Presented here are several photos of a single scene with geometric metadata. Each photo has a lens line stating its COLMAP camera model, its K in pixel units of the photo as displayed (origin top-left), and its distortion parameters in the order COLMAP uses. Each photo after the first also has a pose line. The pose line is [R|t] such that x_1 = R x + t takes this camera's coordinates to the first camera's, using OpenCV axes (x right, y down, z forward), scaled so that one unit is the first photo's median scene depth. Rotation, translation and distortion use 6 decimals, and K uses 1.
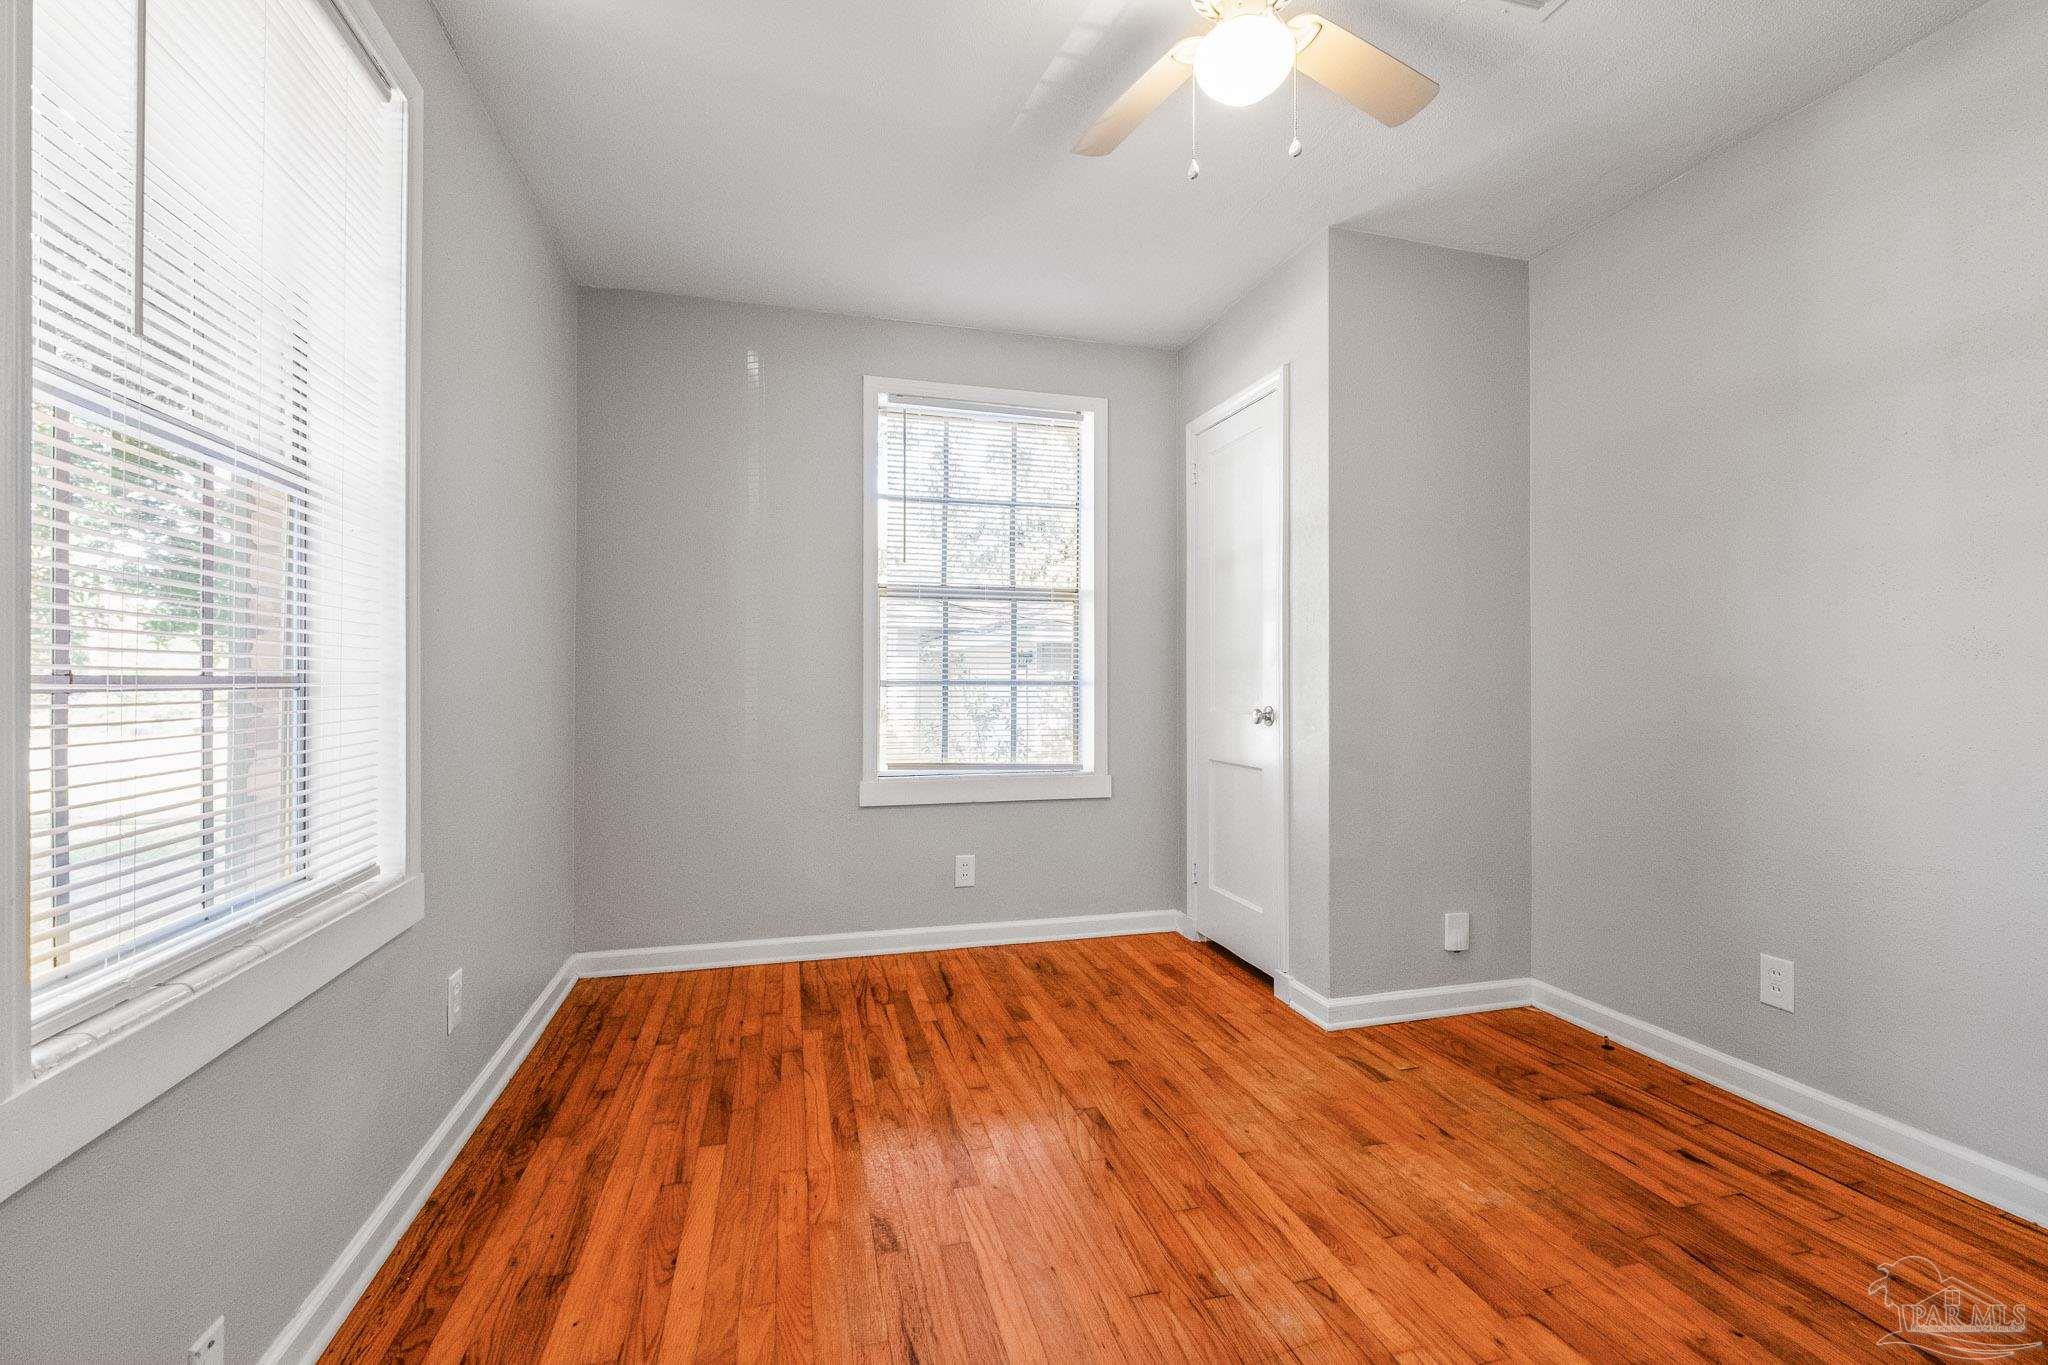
lens RADIAL K [[899.2, 0, 1026.4], [0, 899.2, 672.1], [0, 0, 1]] dist [0.003243, -0.006837]
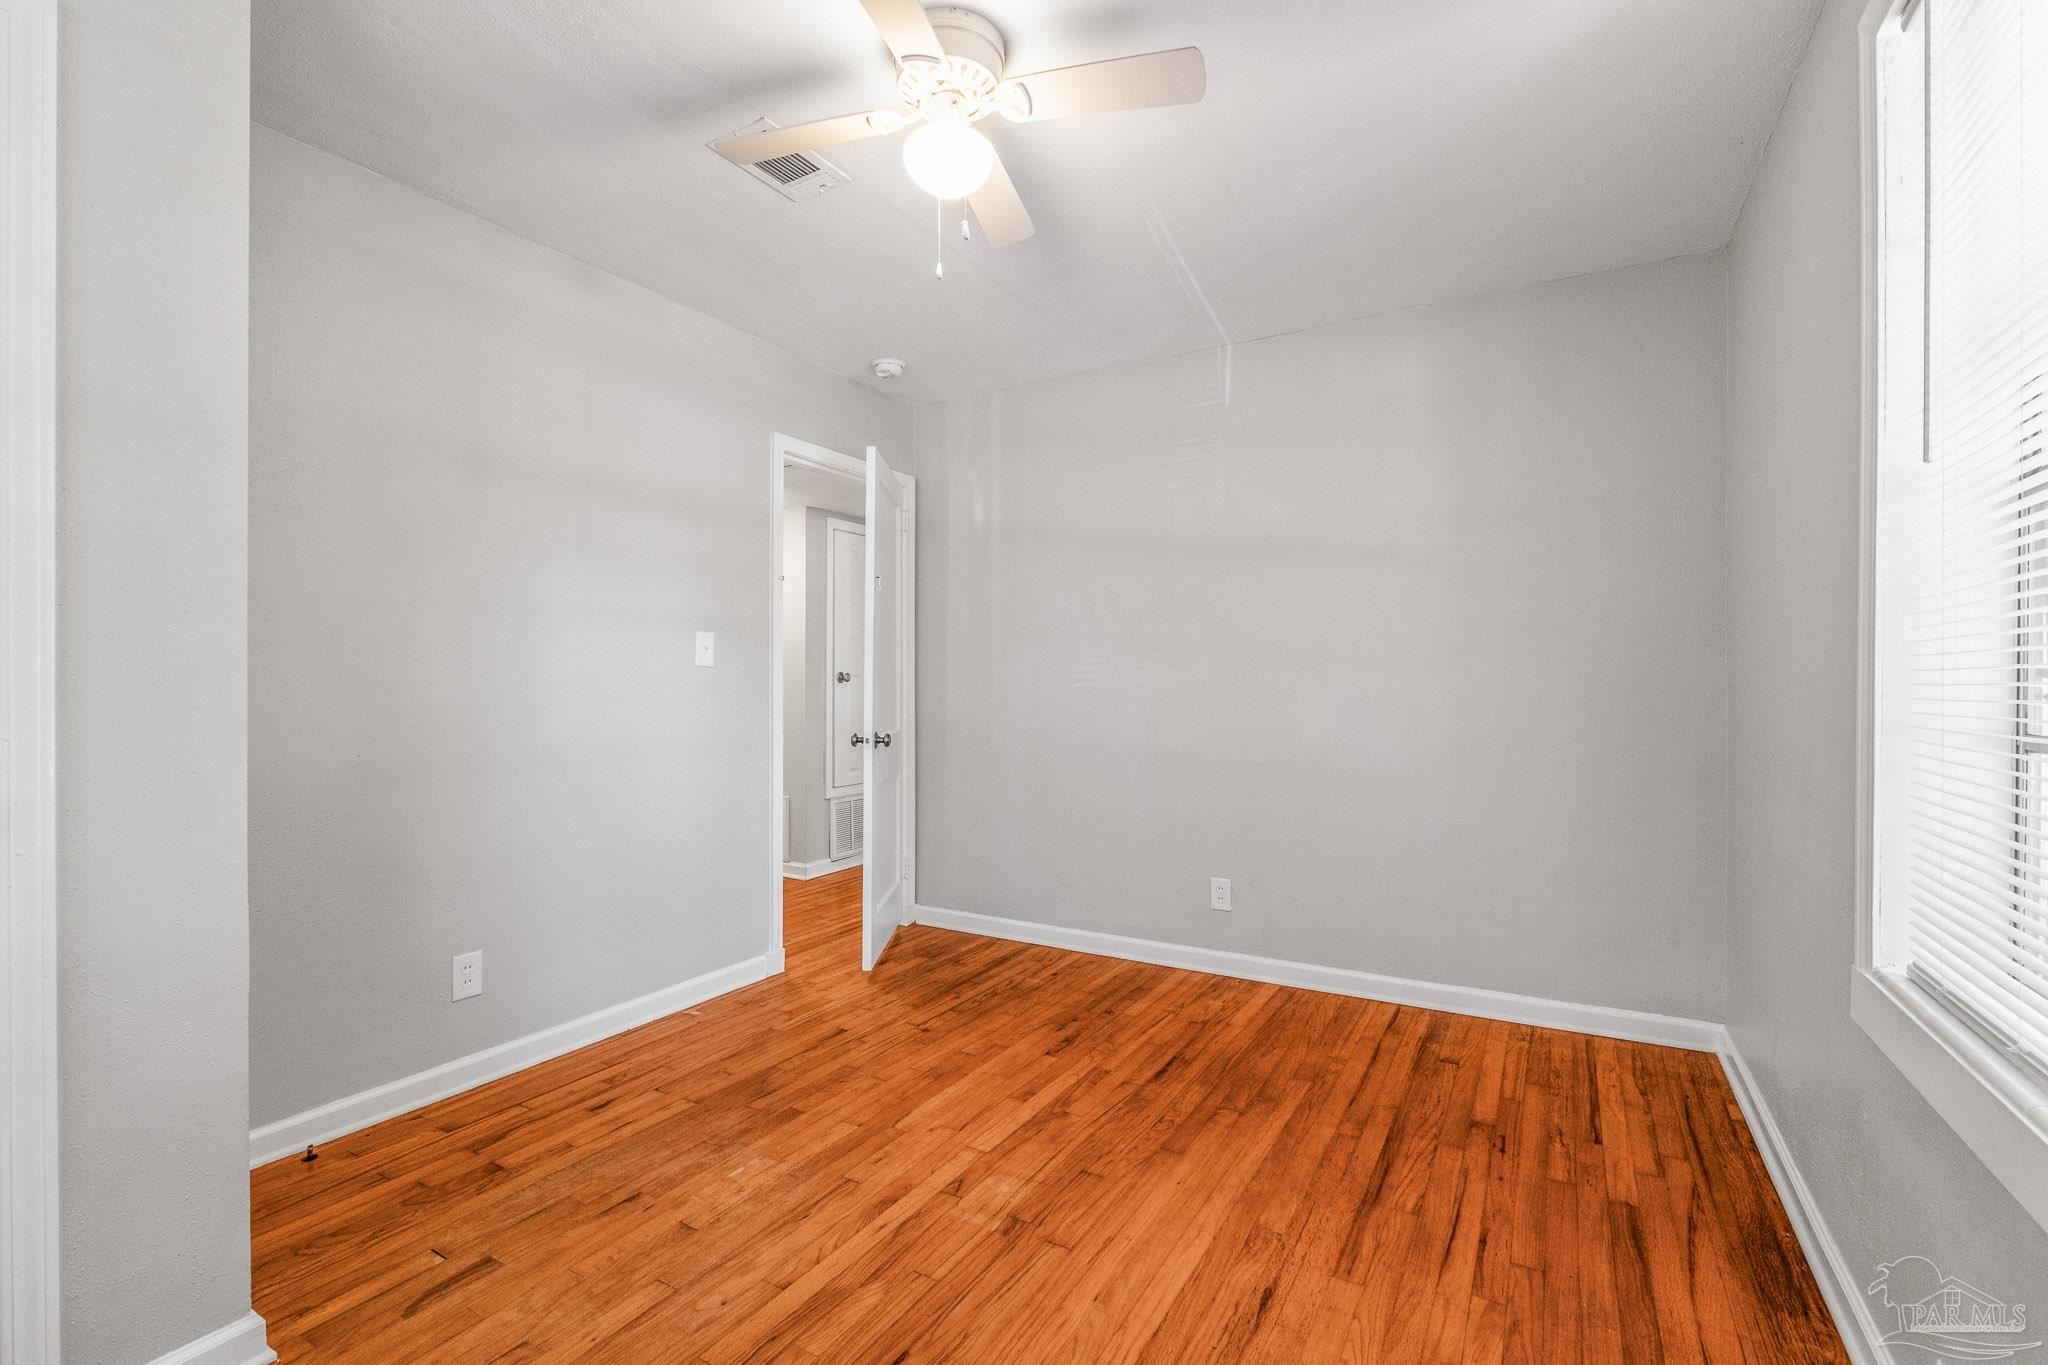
lens RADIAL K [[899.2, 0, 1026.4], [0, 899.2, 672.1], [0, 0, 1]] dist [0.003243, -0.006837]
pose [[-0.698218, 0.004358, 0.715872, -0.509151], [-0.009982, 0.999825, -0.015822, -0.029976], [-0.715816, -0.018193, -0.698052, 1.386969]]
